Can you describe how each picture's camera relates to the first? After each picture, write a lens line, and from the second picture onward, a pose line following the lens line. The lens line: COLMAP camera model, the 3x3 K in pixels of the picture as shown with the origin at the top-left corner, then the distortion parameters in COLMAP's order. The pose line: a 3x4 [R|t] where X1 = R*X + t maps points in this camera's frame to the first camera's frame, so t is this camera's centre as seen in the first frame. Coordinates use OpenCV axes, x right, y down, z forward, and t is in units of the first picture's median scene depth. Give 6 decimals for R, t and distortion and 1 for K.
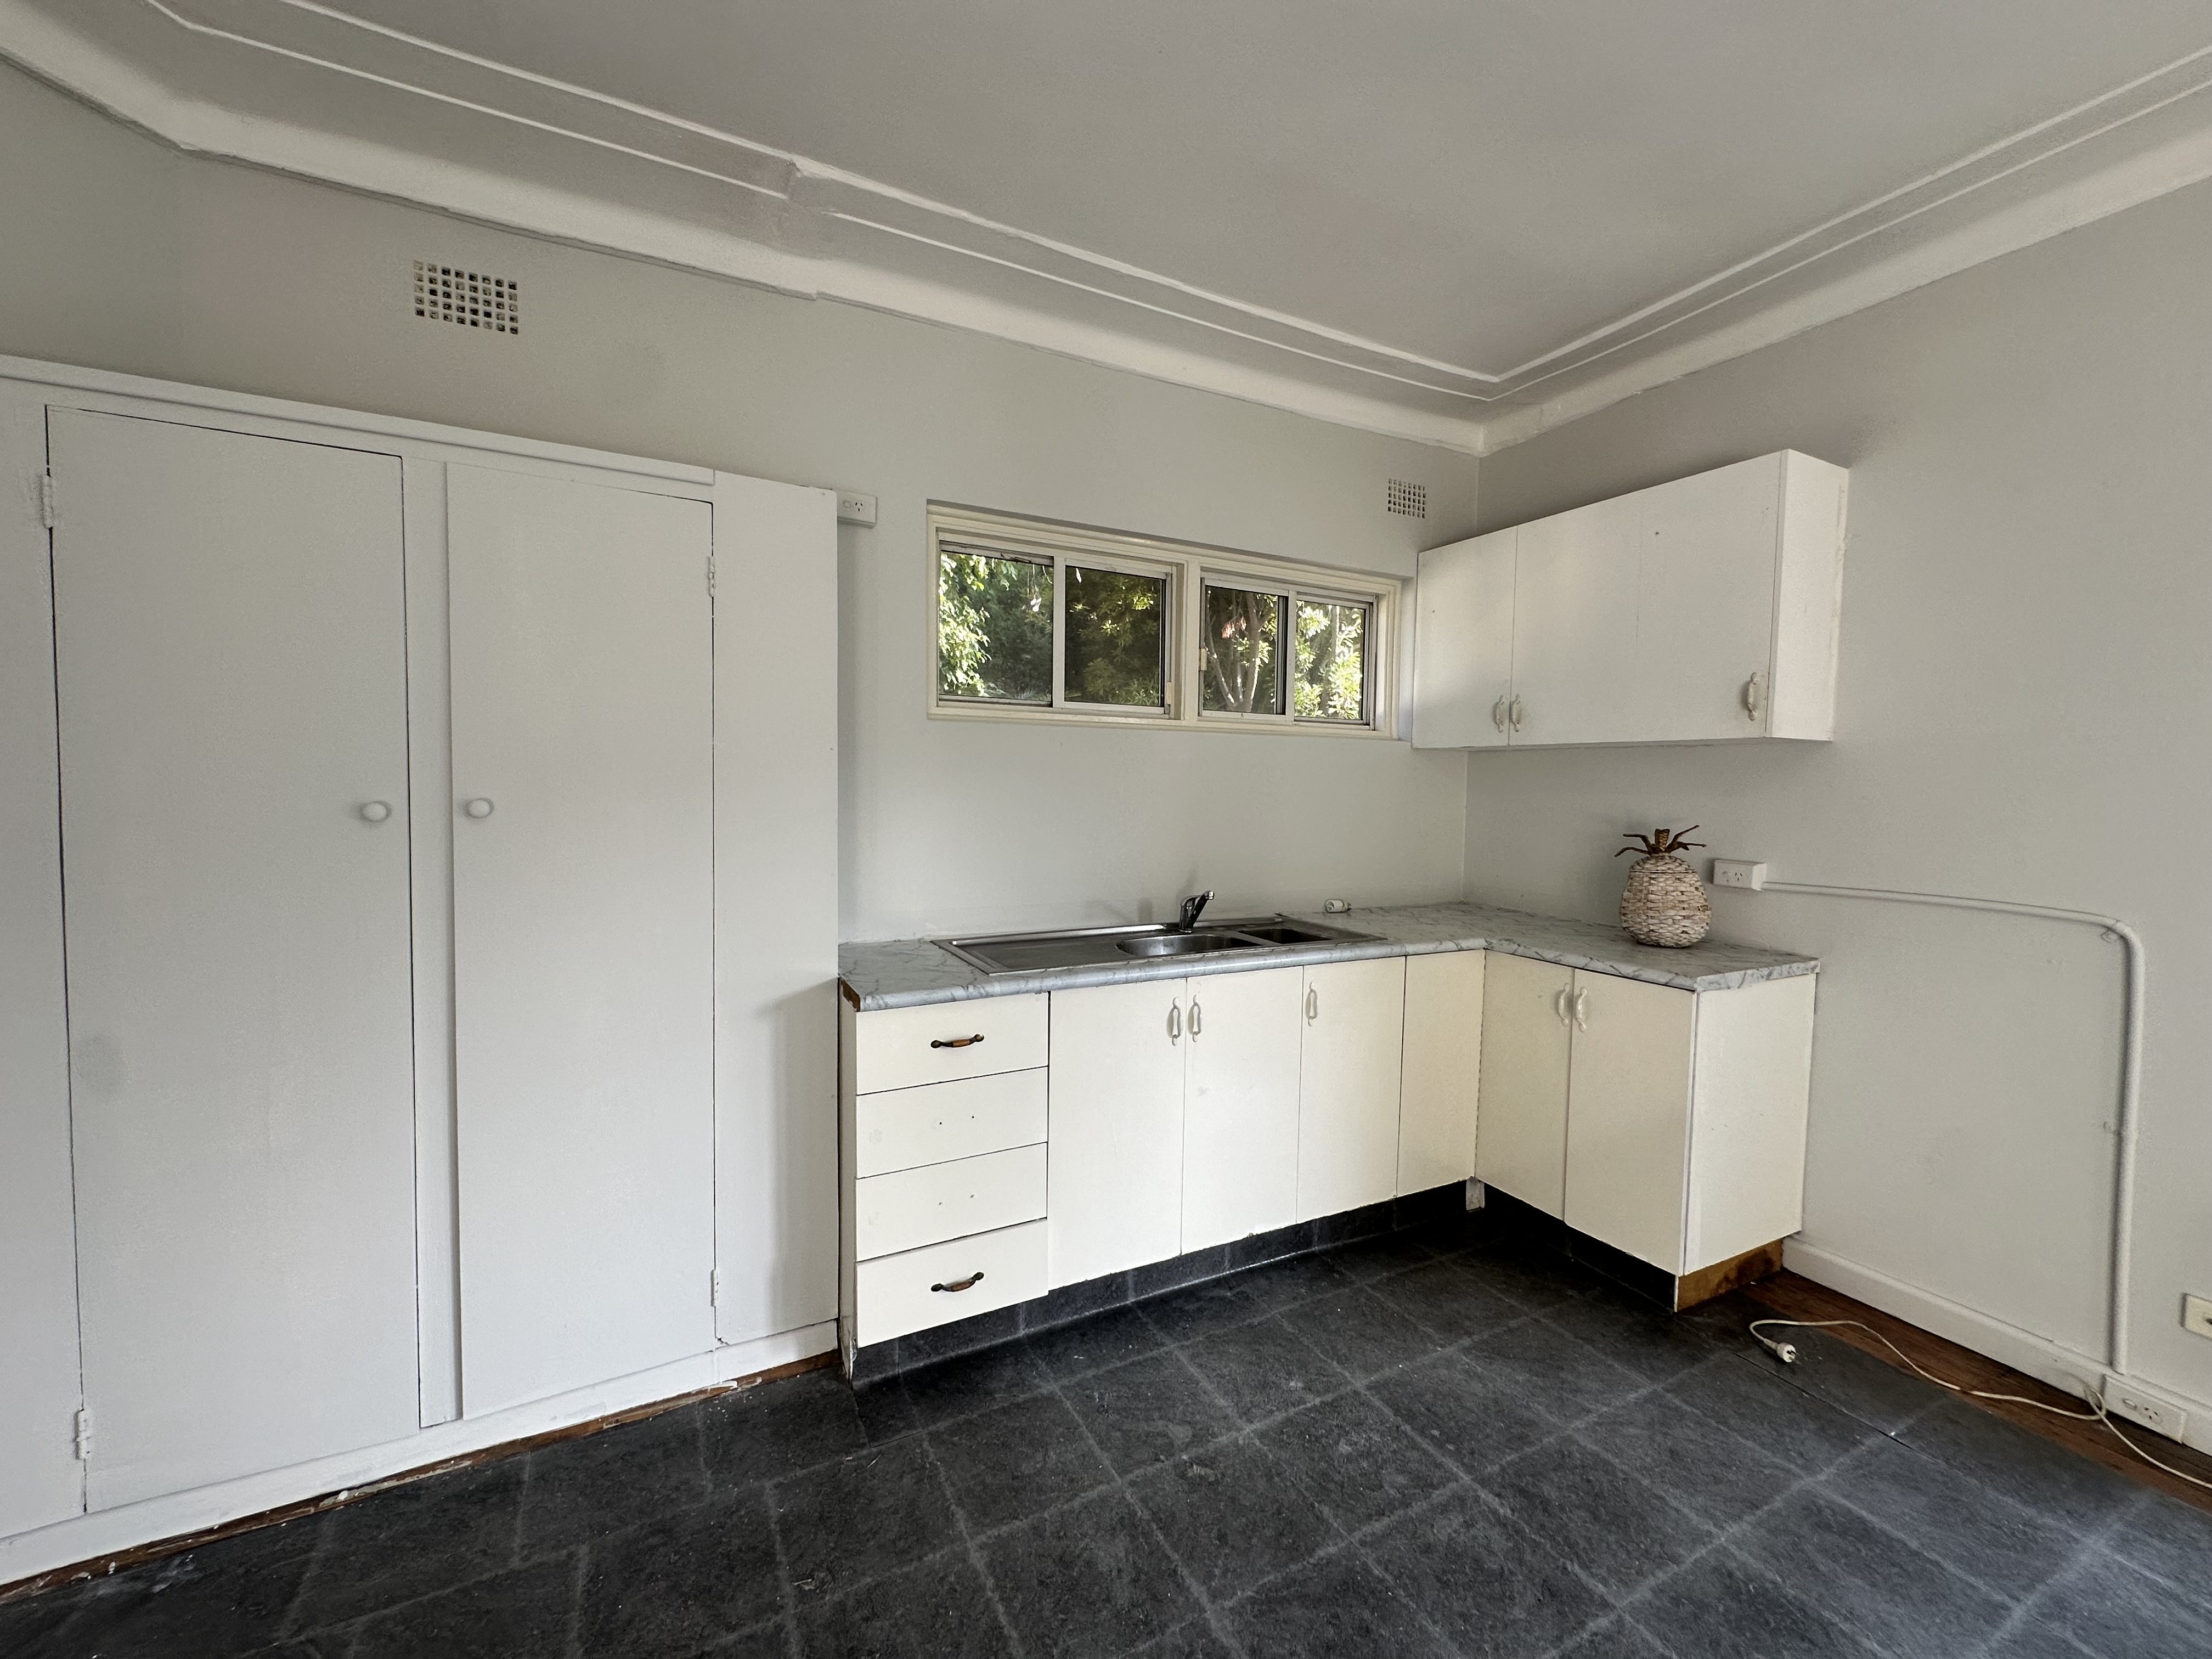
lens RADIAL K [[884.5, 0, 1099.0], [0, 884.5, 829.6], [0, 0, 1]] dist [-0.000537, -0.000127]
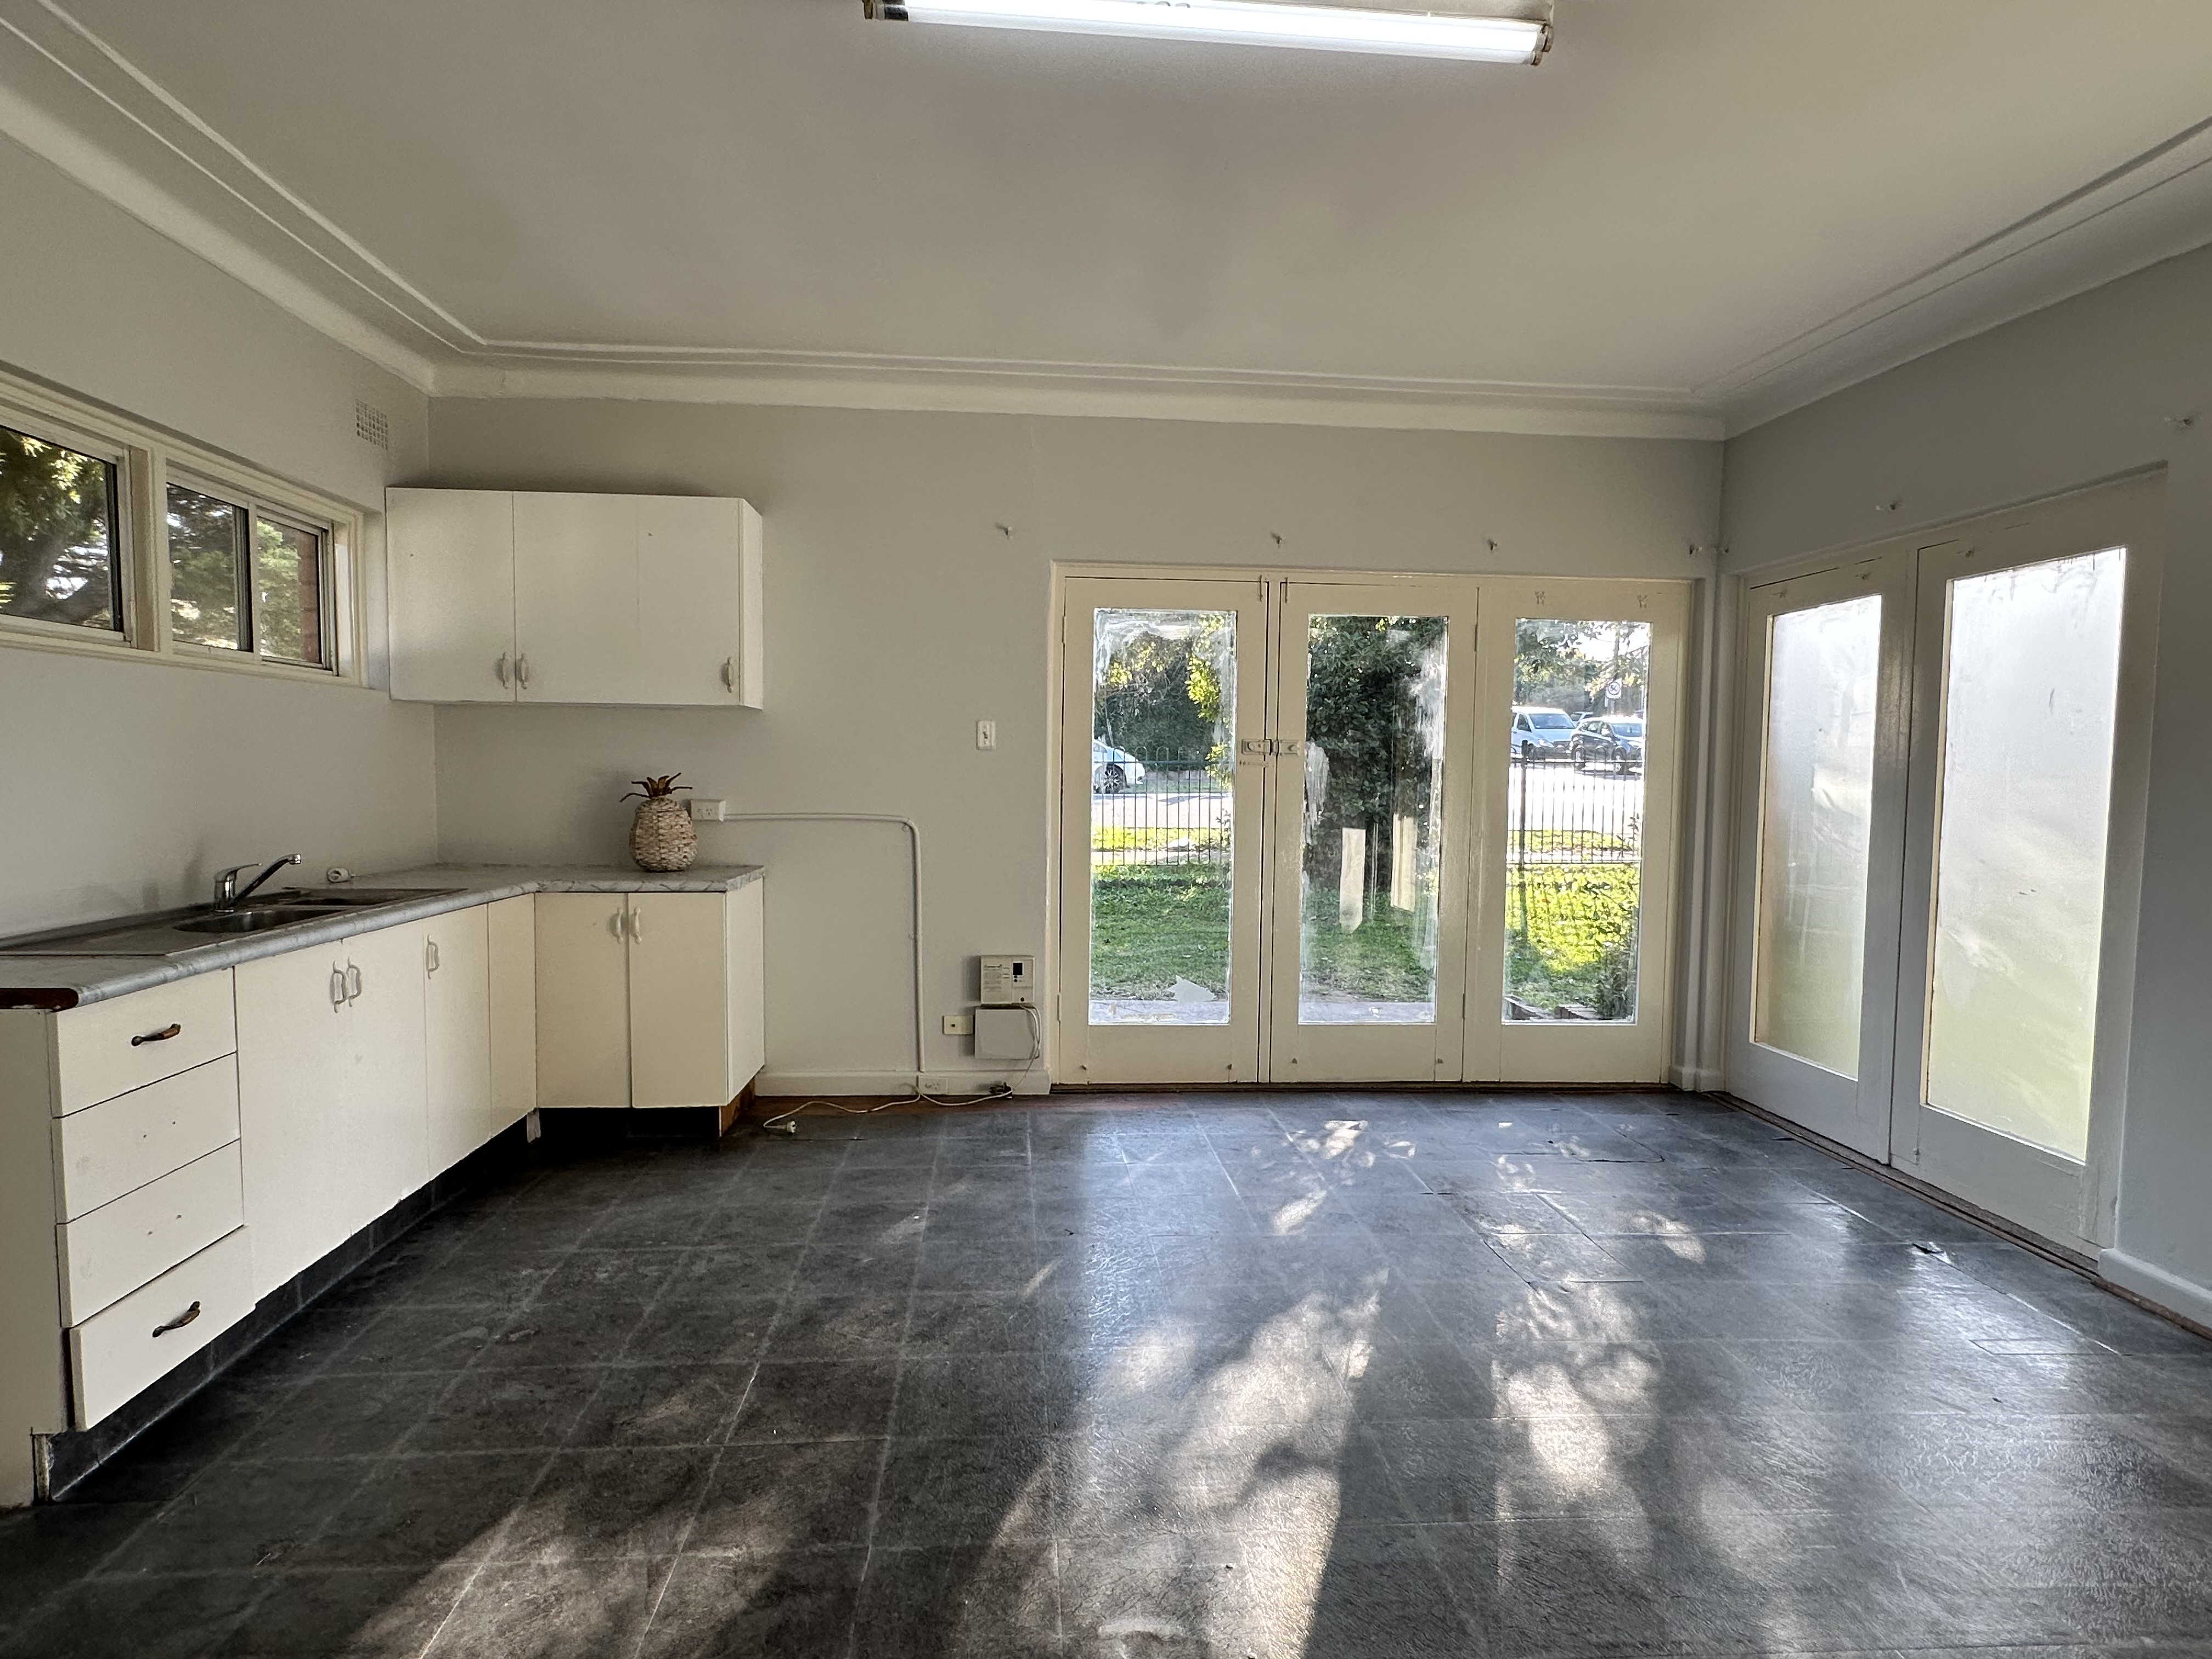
lens RADIAL K [[1163.0, 0, 1097.4], [0, 1163.0, 836.3], [0, 0, 1]] dist [-0.001952, 0.000231]
pose [[0.392127, -0.063871, 0.917691, -0.645941], [0.044926, 0.997726, 0.050245, 0.030326], [-0.918813, 0.021525, 0.394105, -0.201288]]
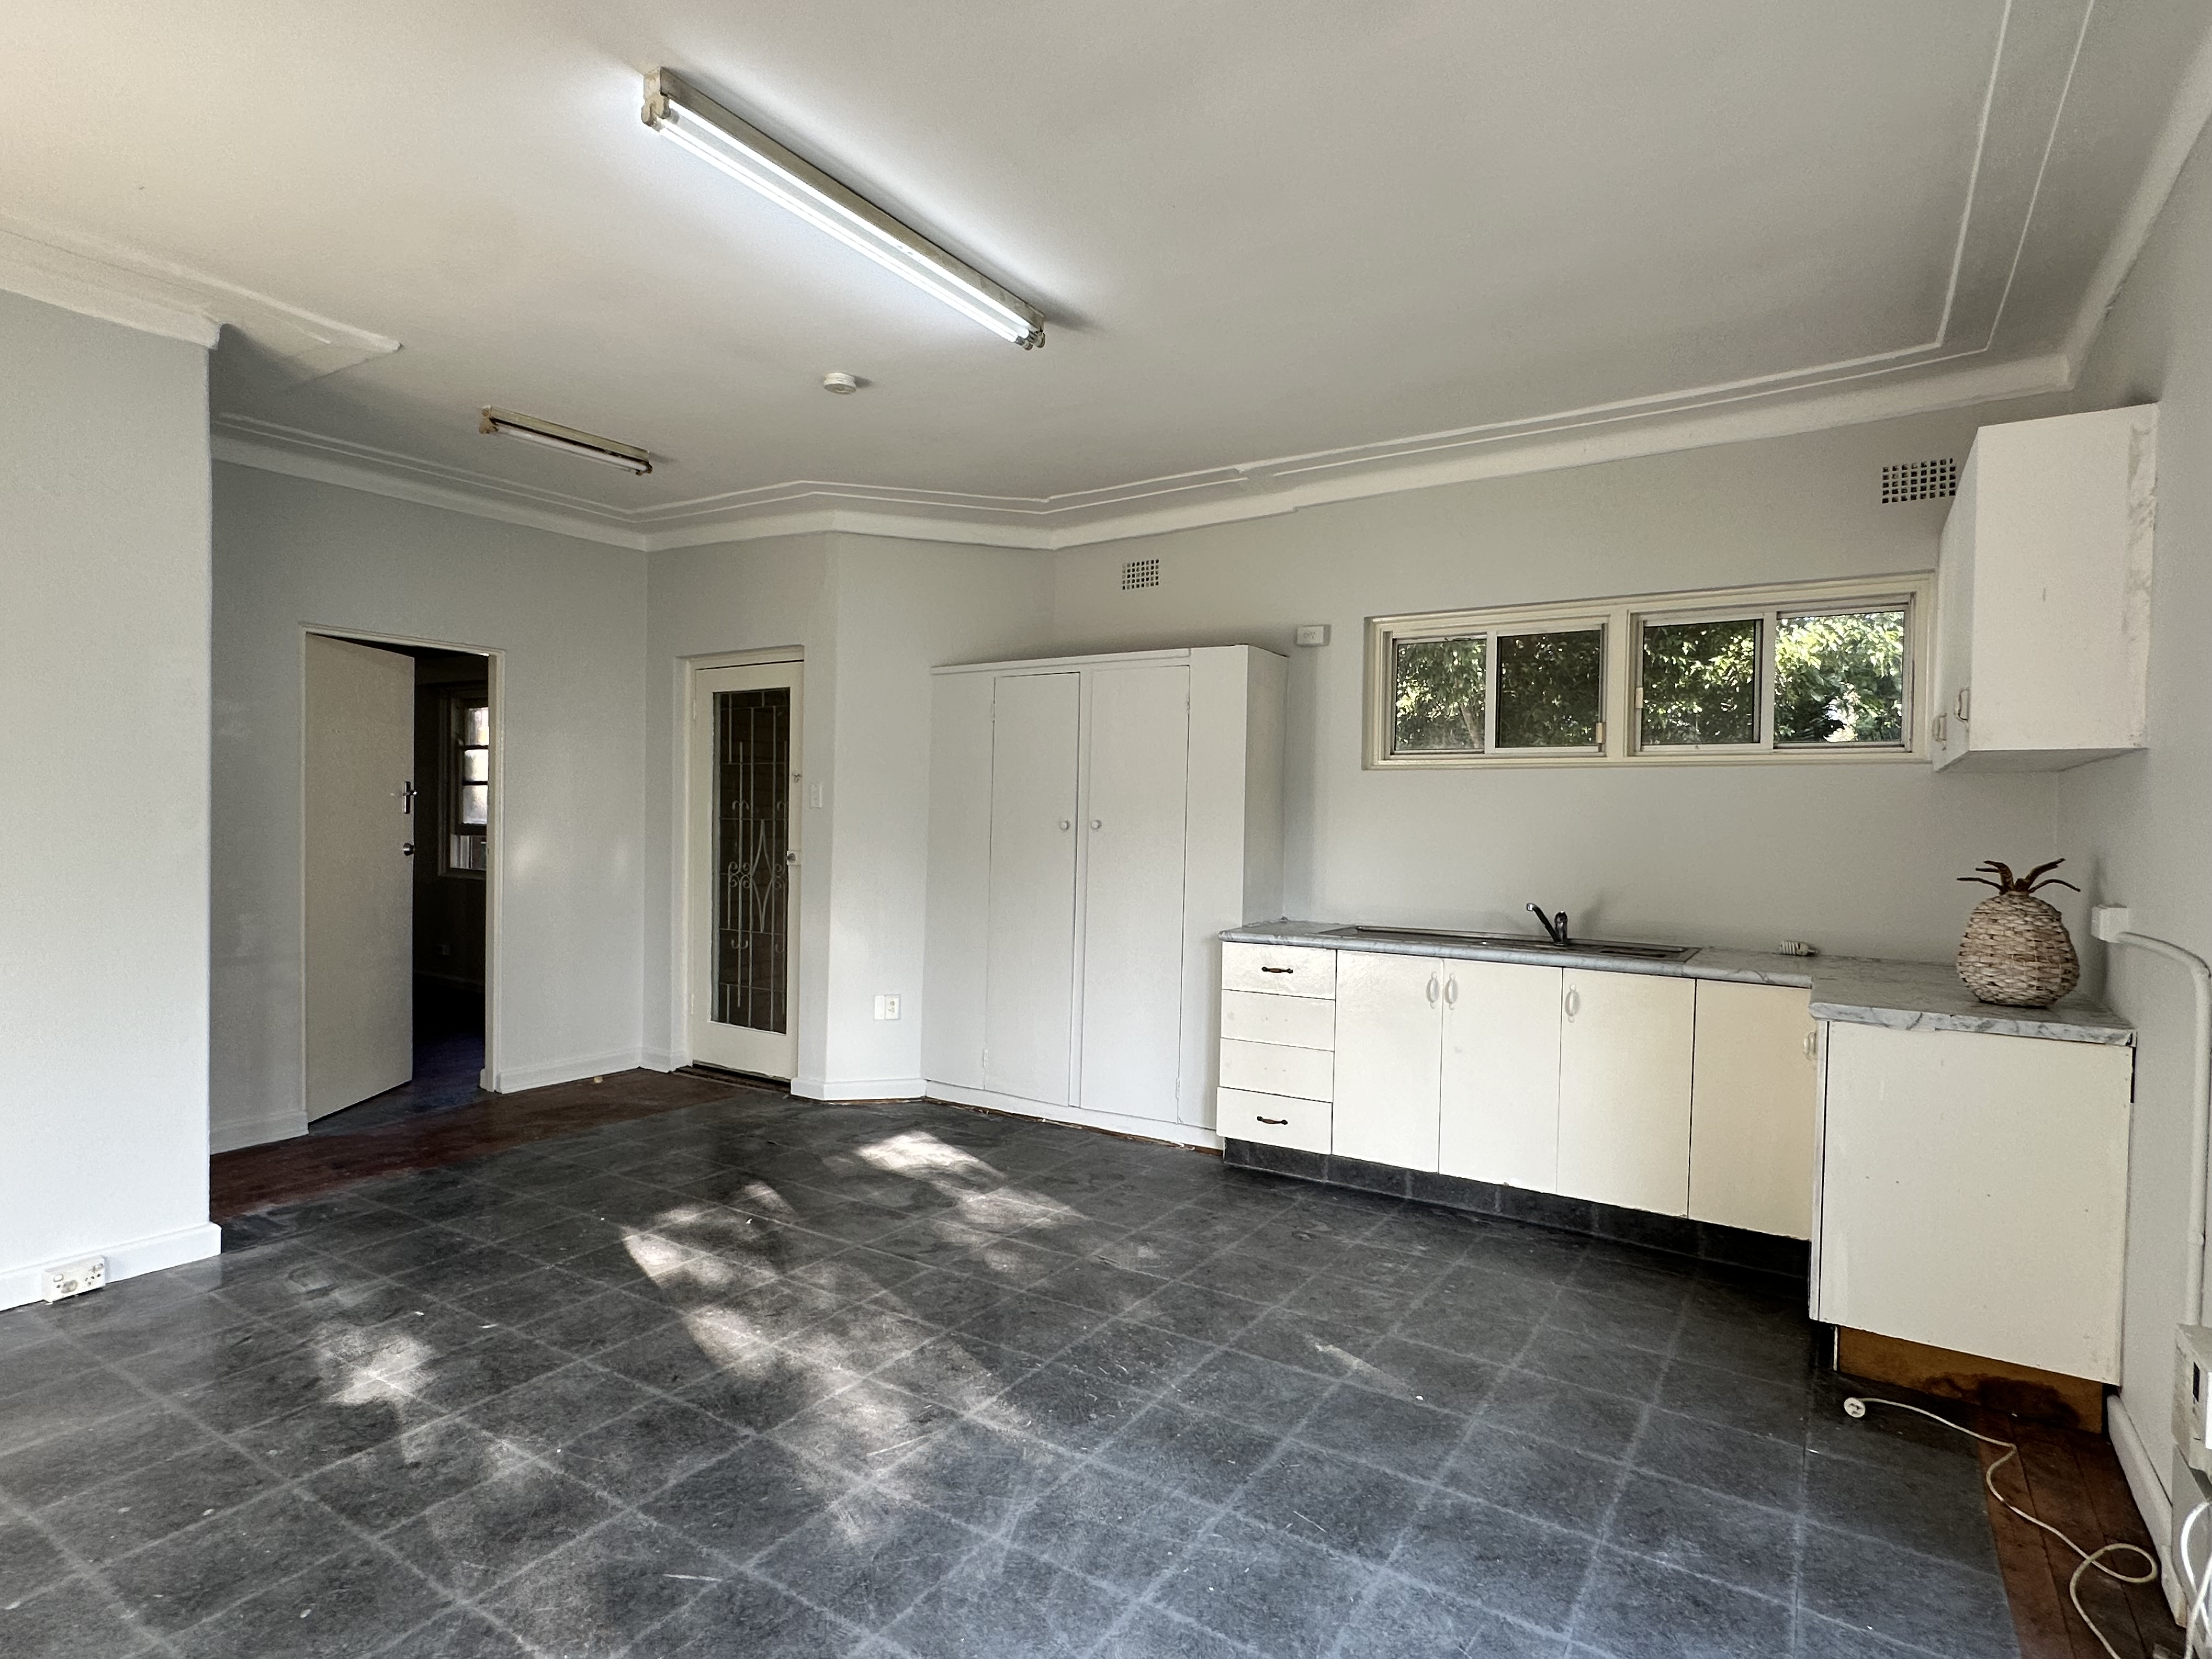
lens RADIAL K [[1163.0, 0, 1106.3], [0, 1163.0, 840.2], [0, 0, 1]] dist [-0.001952, 0.000231]
pose [[0.503949, 0.008175, -0.863695, 1.223783], [-0.054977, 0.998231, -0.022629, 0.053631], [0.861982, 0.058888, 0.503507, -0.289095]]
